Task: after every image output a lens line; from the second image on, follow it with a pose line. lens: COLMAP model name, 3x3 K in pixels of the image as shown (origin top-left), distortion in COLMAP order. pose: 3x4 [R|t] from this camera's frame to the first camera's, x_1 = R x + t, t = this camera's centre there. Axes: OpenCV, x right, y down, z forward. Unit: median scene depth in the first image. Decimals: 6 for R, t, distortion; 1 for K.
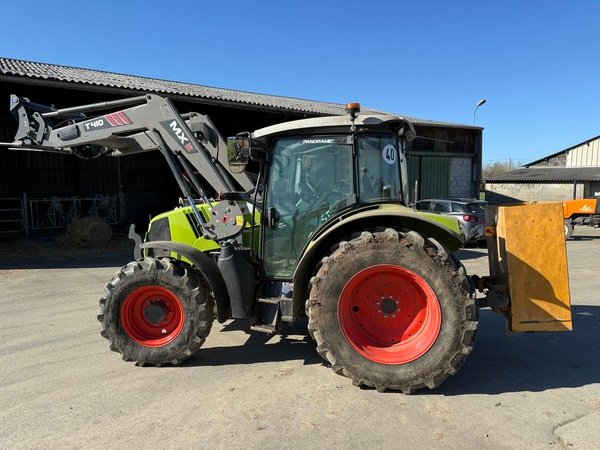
lens RADIAL K [[414.2, 0, 300.0], [0, 414.2, 225.0], [0, 0, 1]] dist [0.080670, -0.103201]
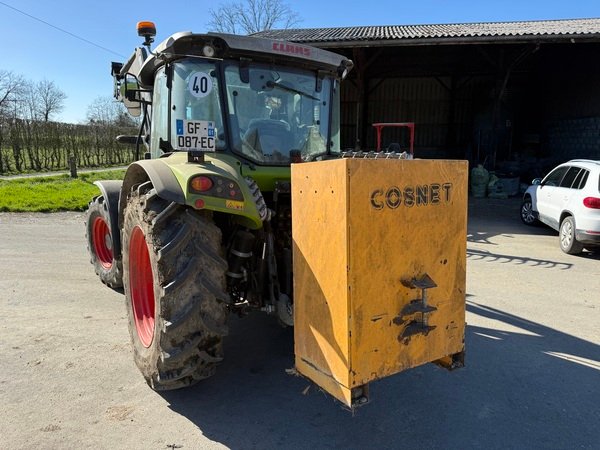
lens RADIAL K [[414.2, 0, 300.0], [0, 414.2, 225.0], [0, 0, 1]] dist [0.080670, -0.103201]
pose [[0.705659, 0.152754, -0.691890, 0.919039], [-0.081372, 0.987495, 0.135026, -0.037303], [0.703863, -0.038982, 0.709265, 0.589992]]
